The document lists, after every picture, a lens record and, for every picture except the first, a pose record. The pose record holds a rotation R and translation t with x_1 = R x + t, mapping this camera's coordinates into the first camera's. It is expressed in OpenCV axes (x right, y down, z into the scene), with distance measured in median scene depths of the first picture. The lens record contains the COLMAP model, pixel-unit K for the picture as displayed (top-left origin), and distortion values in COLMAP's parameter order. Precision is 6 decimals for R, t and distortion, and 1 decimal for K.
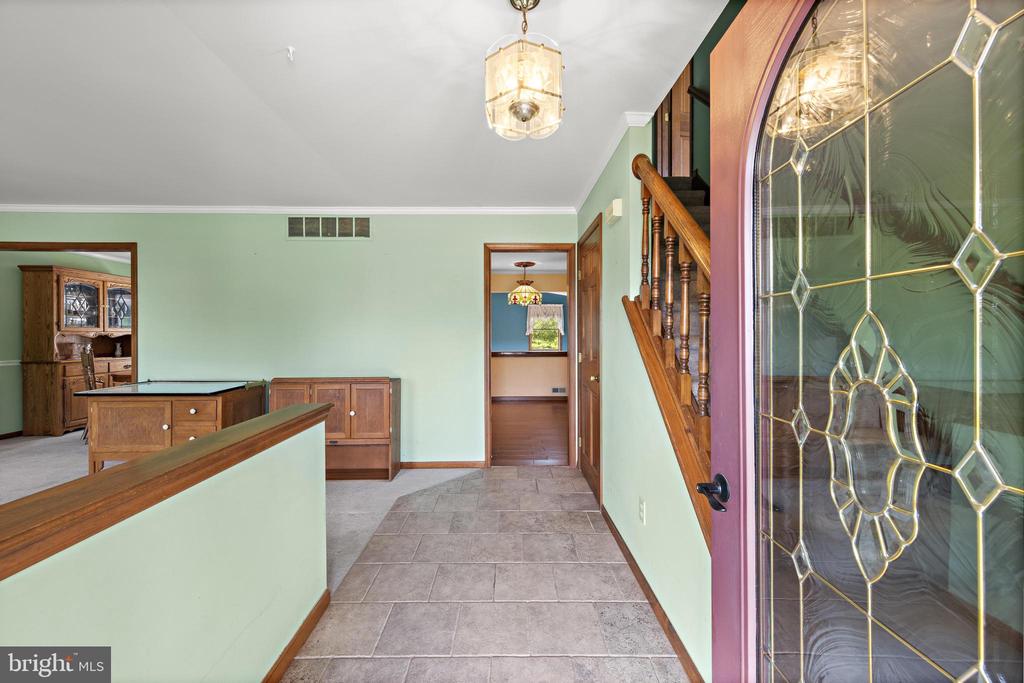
lens RADIAL K [[378.8, 0, 512.6], [0, 378.8, 337.5], [0, 0, 1]] dist [0.000416, 0.000127]
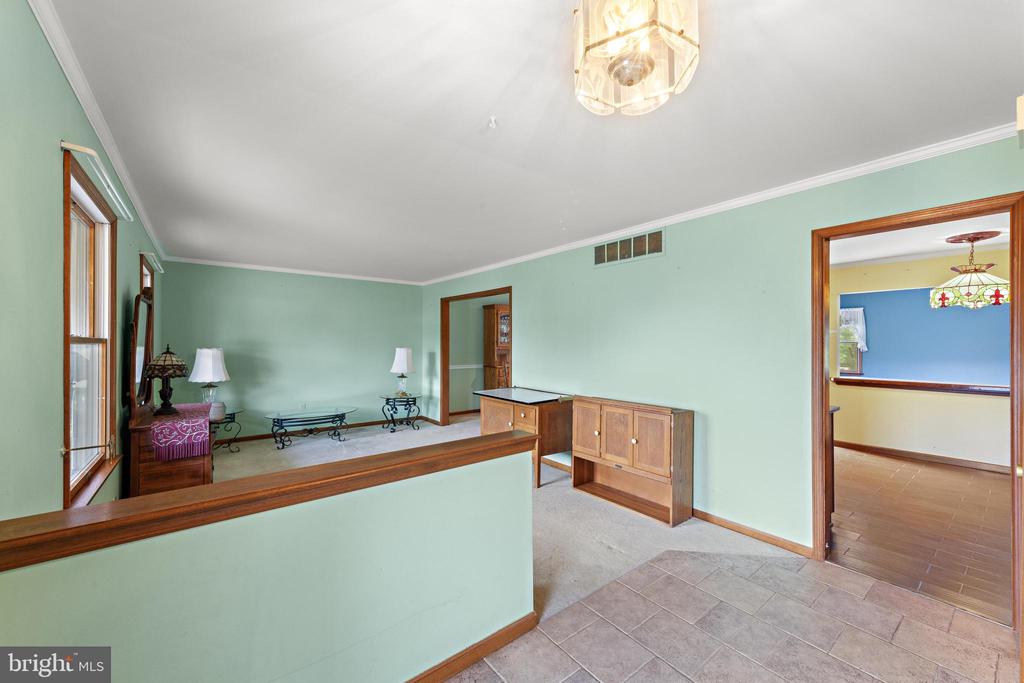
lens RADIAL K [[395.5, 0, 521.1], [0, 395.5, 342.7], [0, 0, 1]] dist [0.001088, 0.000116]
pose [[0.612440, 0.001951, -0.790515, 0.170660], [-0.011706, 0.999910, -0.006602, -0.033897], [0.790430, 0.013297, 0.612408, 0.145964]]
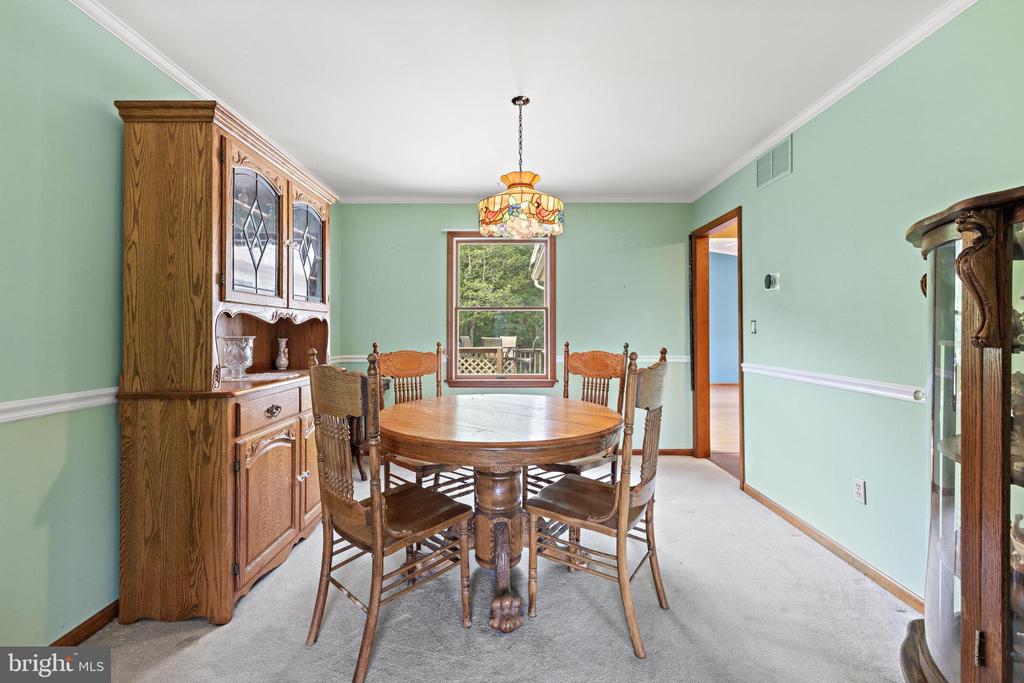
lens RADIAL K [[436.3, 0, 509.2], [0, 436.3, 330.7], [0, 0, 1]] dist [0.000801, 0.000071]
pose [[0.999984, 0.004000, -0.003958, -1.345046], [-0.004047, 0.999920, -0.012011, 0.018731], [0.003910, 0.012026, 0.999920, 0.876731]]
